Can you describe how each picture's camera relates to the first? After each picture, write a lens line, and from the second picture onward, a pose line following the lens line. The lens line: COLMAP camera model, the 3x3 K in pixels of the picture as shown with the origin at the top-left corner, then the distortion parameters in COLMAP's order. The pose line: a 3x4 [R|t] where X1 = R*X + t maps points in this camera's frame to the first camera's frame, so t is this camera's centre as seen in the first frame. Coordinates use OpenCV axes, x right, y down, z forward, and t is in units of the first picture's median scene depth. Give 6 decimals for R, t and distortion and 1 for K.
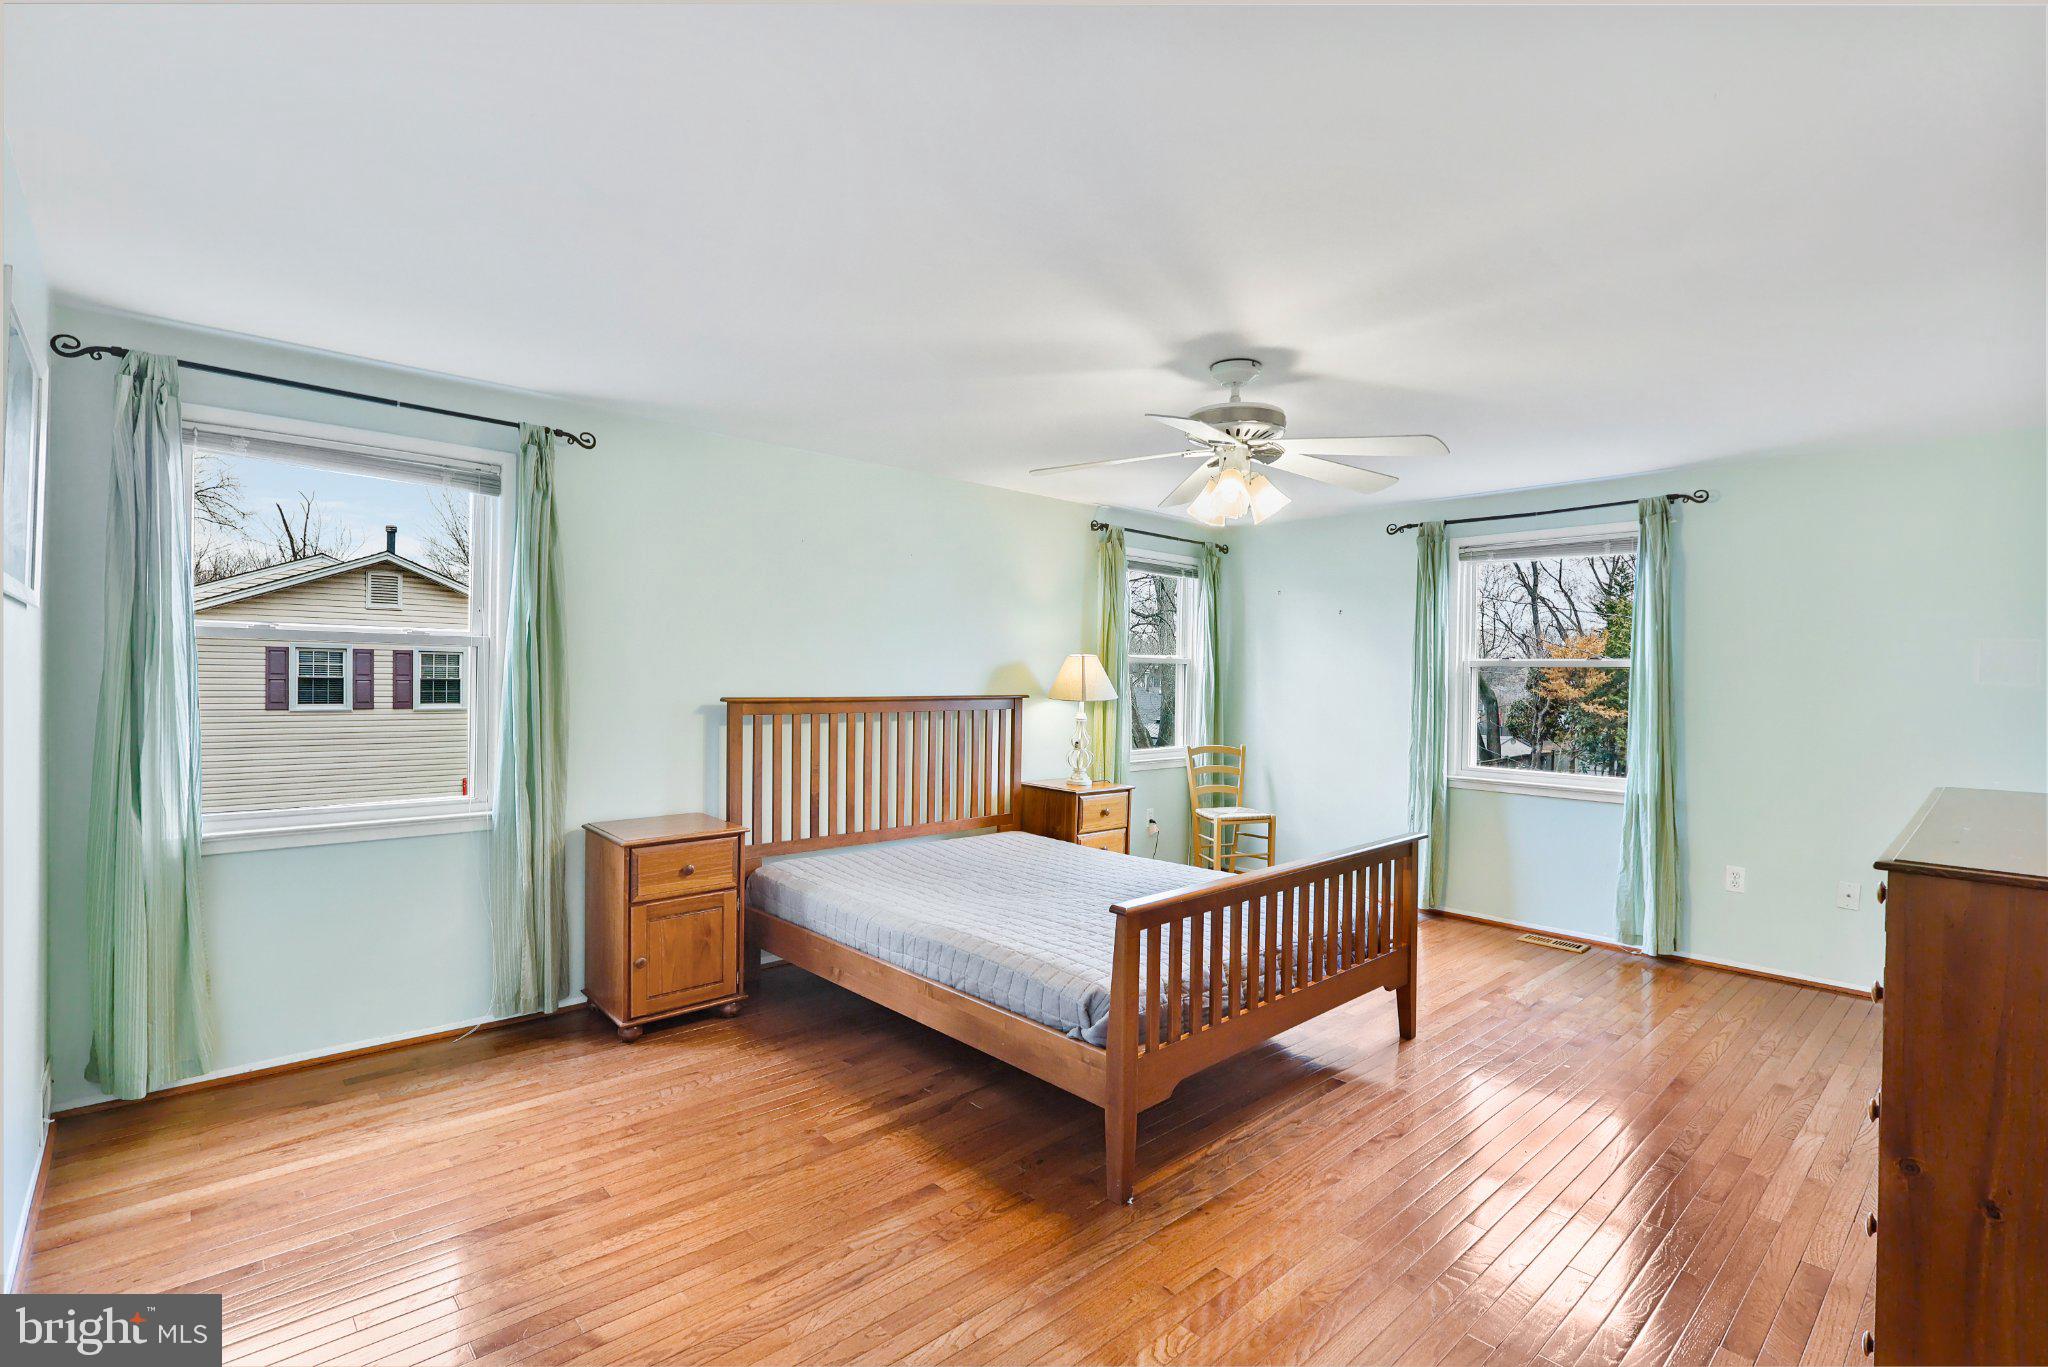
lens RADIAL K [[948.6, 0, 1024.0], [0, 948.6, 683.5], [0, 0, 1]] dist [-0.000159, 0.000253]
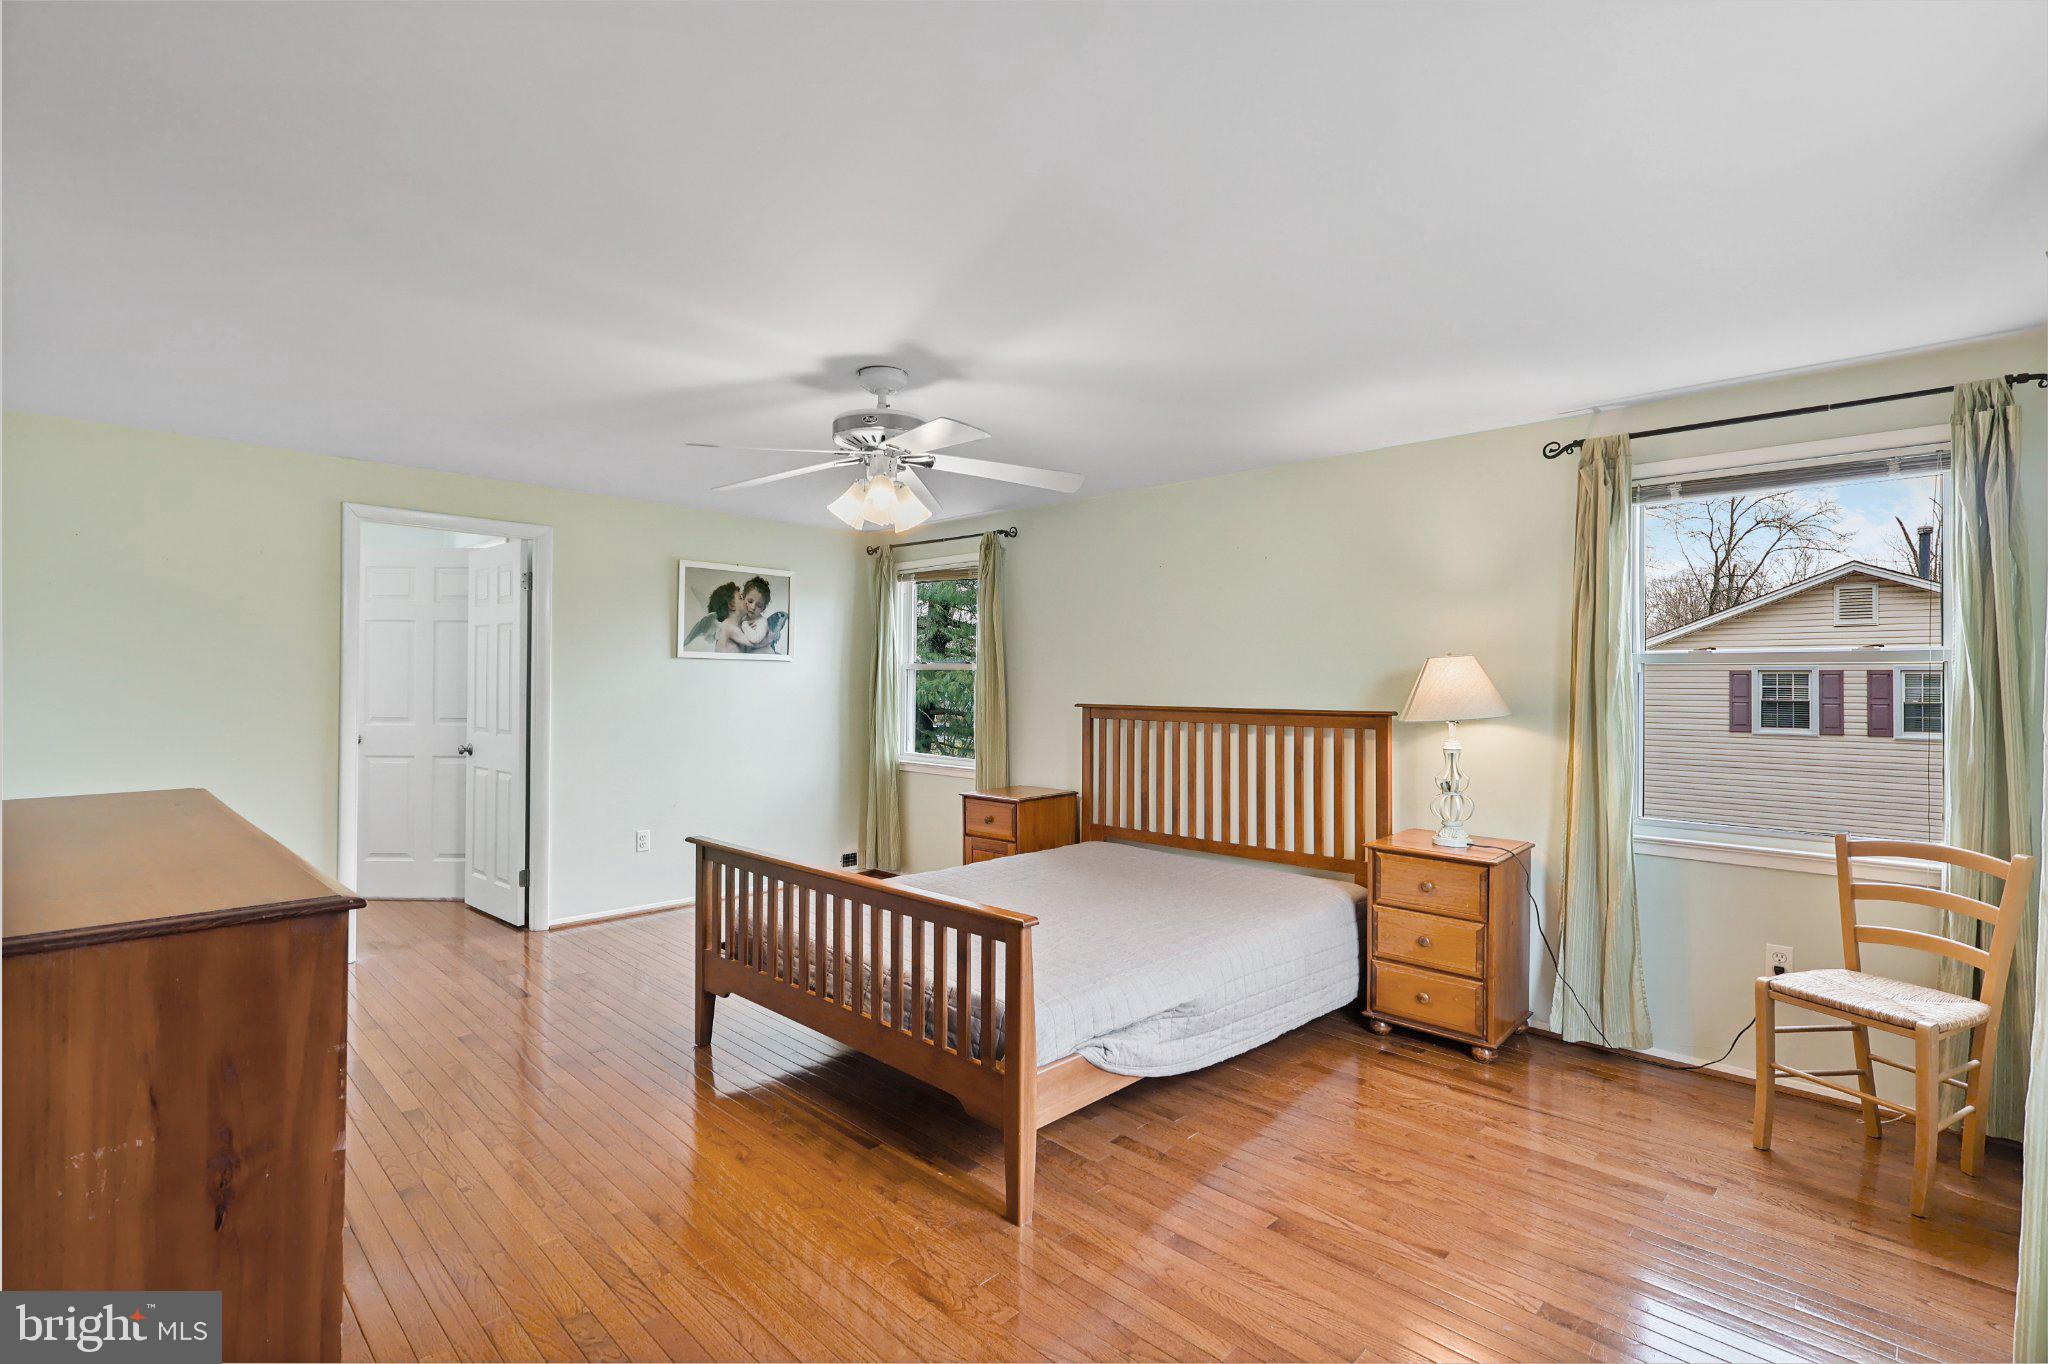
lens RADIAL K [[953.4, 0, 1025.4], [0, 953.4, 670.1], [0, 0, 1]] dist [-0.004951, 0.000385]
pose [[0.052305, -0.026260, -0.998286, 0.191309], [-0.015905, 0.999505, -0.027126, 0.001298], [0.998504, 0.017296, 0.051862, 0.170709]]
